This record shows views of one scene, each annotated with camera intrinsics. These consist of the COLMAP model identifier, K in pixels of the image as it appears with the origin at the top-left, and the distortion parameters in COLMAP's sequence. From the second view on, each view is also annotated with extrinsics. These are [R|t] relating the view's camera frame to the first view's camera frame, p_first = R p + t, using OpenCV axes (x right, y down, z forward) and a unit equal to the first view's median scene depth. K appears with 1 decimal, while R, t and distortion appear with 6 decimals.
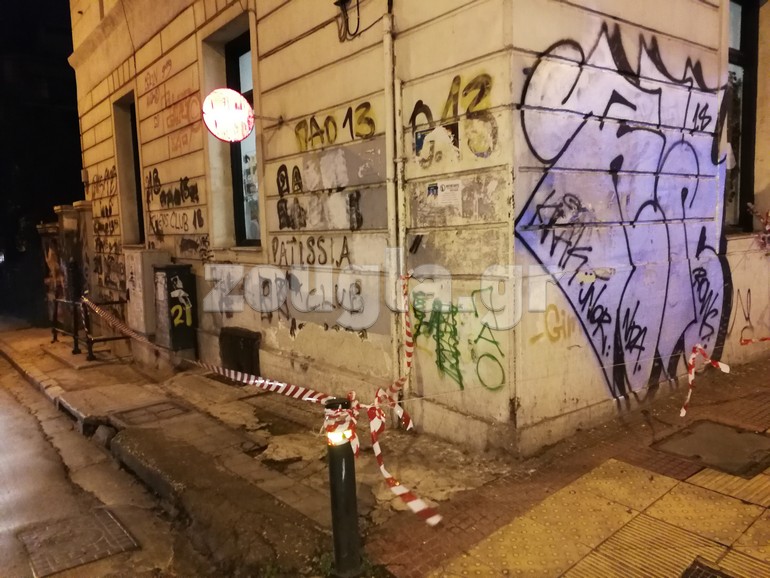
lens RADIAL K [[610.8, 0, 382.2], [0, 610.8, 285.8], [0, 0, 1]] dist [0.036630, -0.038213]
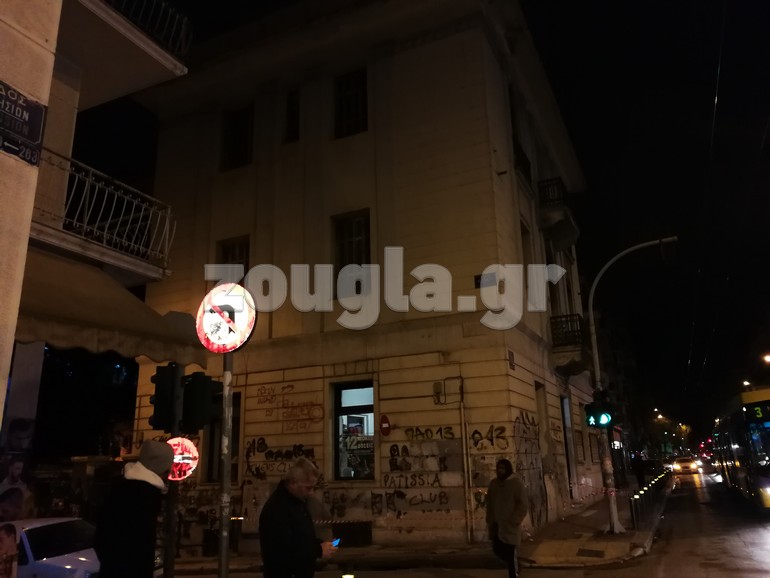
lens RADIAL K [[610.8, 0, 389.5], [0, 610.8, 288.8], [0, 0, 1]] dist [0.036630, -0.038213]
pose [[0.887170, 0.133383, 0.441745, -1.549164], [0.044837, 0.927865, -0.370212, 0.154564], [-0.459259, 0.348247, 0.817193, -1.411986]]
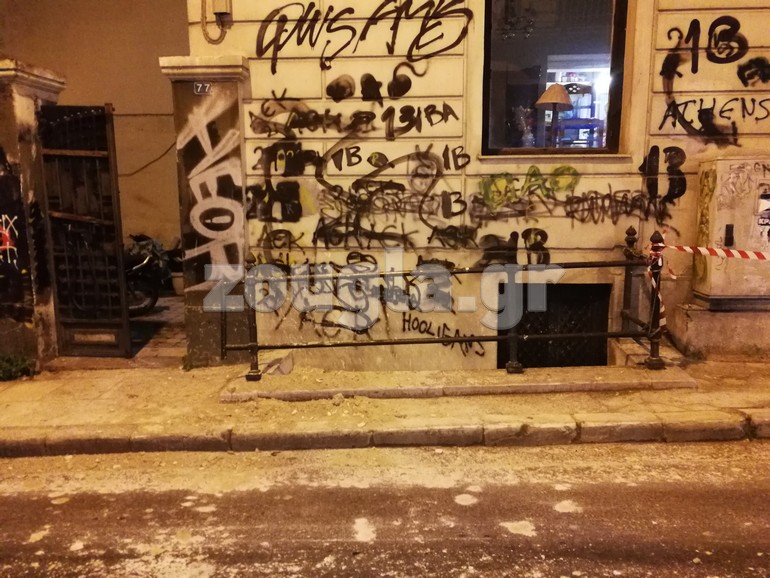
lens RADIAL K [[610.8, 0, 386.5], [0, 610.8, 291.7], [0, 0, 1]] dist [0.036630, -0.038213]
pose [[0.666305, -0.092554, 0.739913, -1.788337], [0.055437, 0.995670, 0.074624, 0.009476], [-0.743616, -0.008703, 0.668551, 1.467695]]
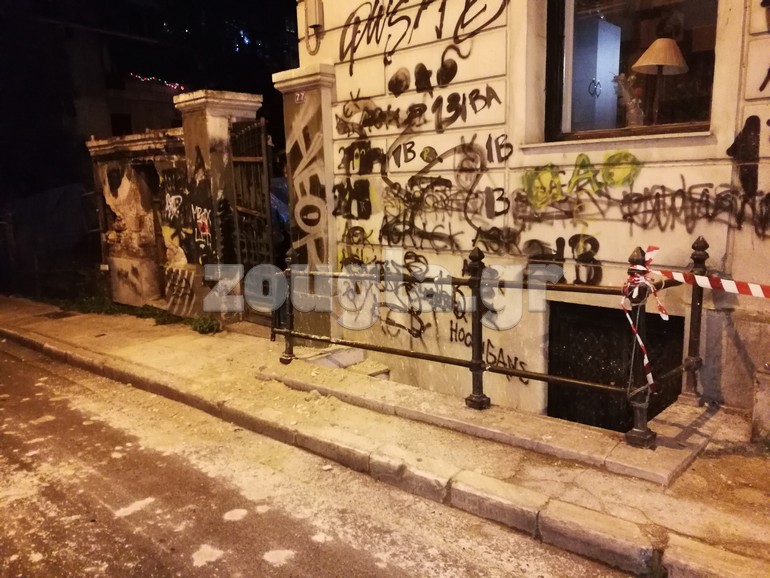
lens RADIAL K [[610.8, 0, 388.2], [0, 610.8, 290.2], [0, 0, 1]] dist [0.036630, -0.038213]
pose [[0.988340, -0.019965, 0.150947, -1.199671], [0.008853, 0.997224, 0.073934, 0.005209], [-0.152004, -0.071736, 0.985773, 1.201696]]
